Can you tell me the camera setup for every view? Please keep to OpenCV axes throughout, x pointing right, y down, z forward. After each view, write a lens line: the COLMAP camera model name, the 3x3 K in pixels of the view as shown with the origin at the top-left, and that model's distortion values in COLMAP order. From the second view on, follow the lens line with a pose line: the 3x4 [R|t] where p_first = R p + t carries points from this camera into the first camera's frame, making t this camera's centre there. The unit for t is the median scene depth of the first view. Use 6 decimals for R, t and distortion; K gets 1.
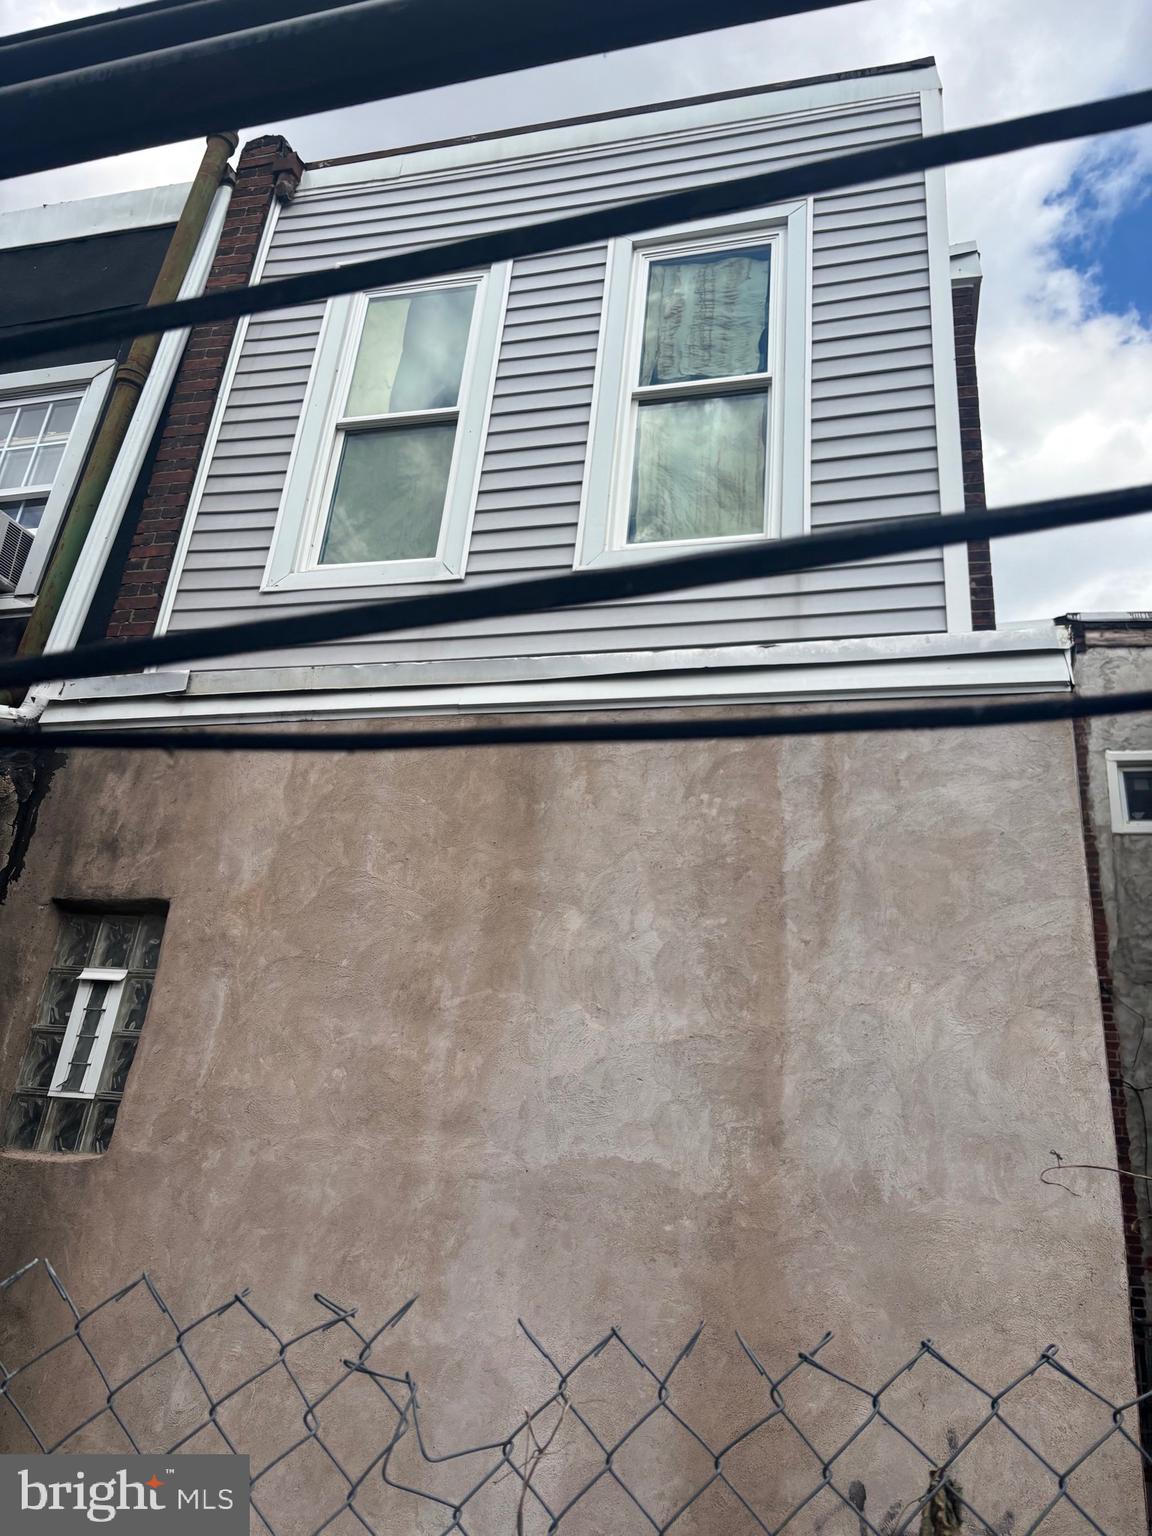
lens RADIAL K [[1170.7, 0, 593.5], [0, 1170.7, 763.6], [0, 0, 1]] dist [0.052779, -0.058528]
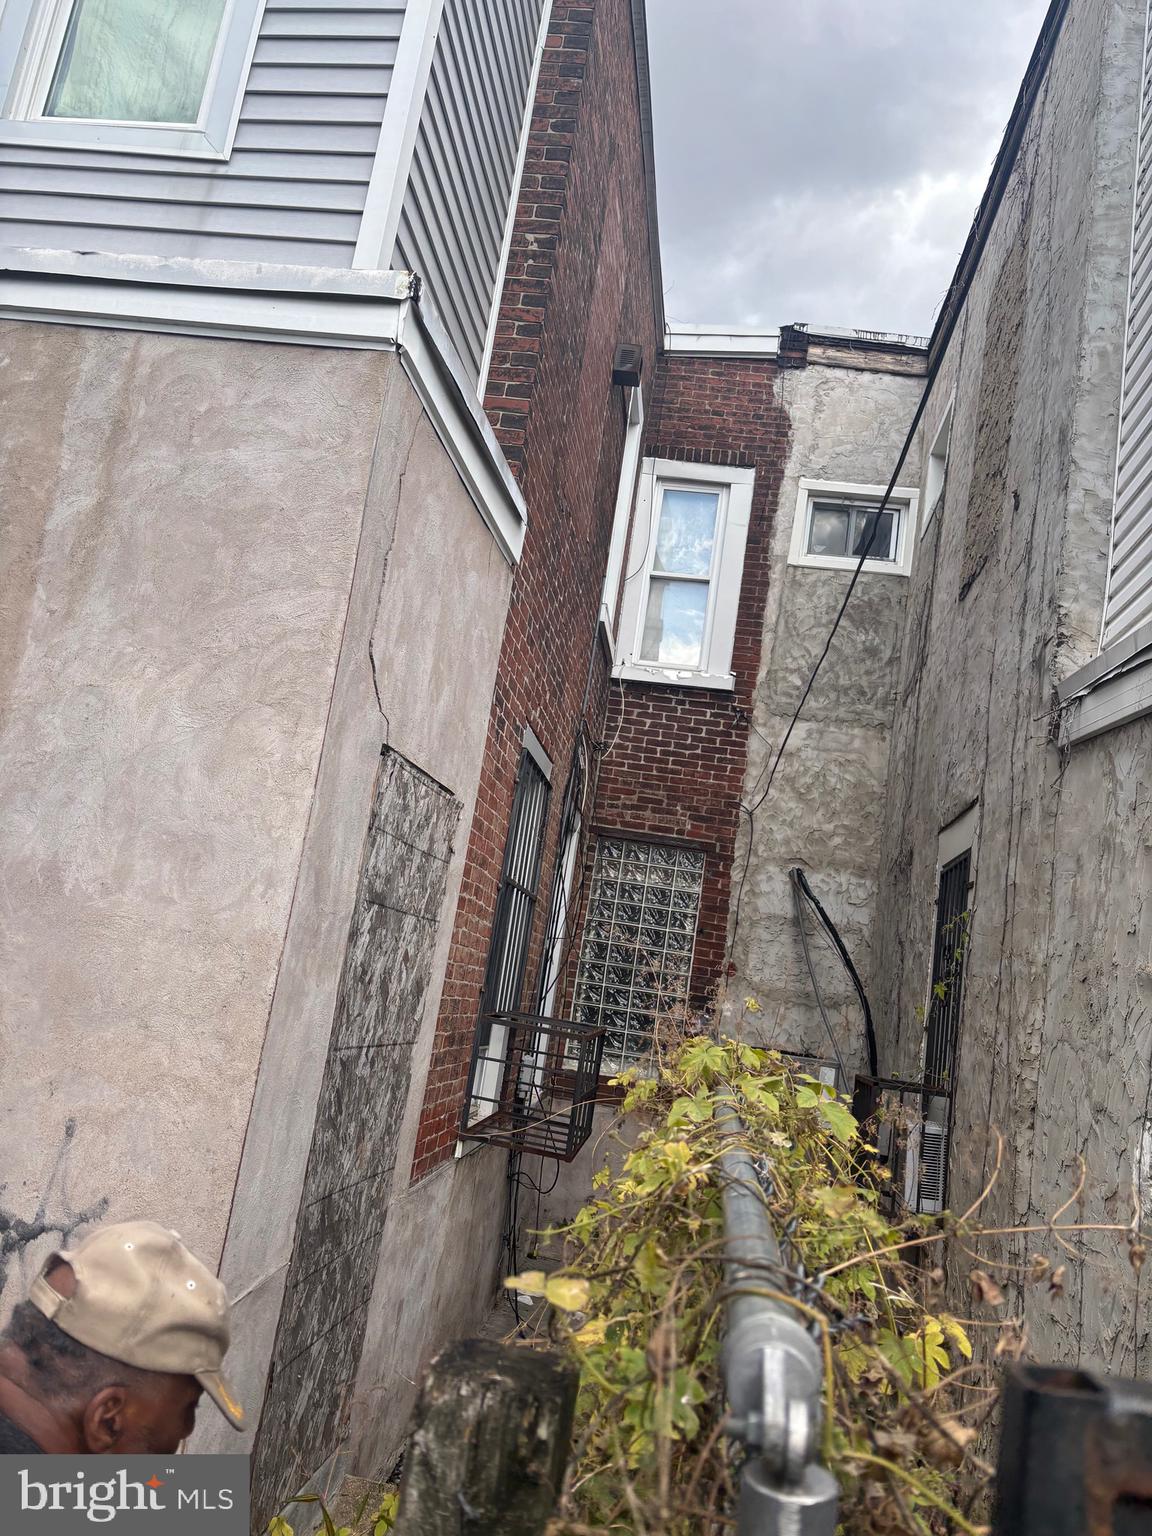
lens RADIAL K [[1170.7, 0, 593.5], [0, 1170.7, 763.6], [0, 0, 1]] dist [0.052779, -0.058528]
pose [[0.989685, 0.084003, 0.116051, 0.489849], [-0.110034, 0.964455, 0.240248, 0.005862], [-0.091744, -0.250539, 0.963749, 0.090321]]
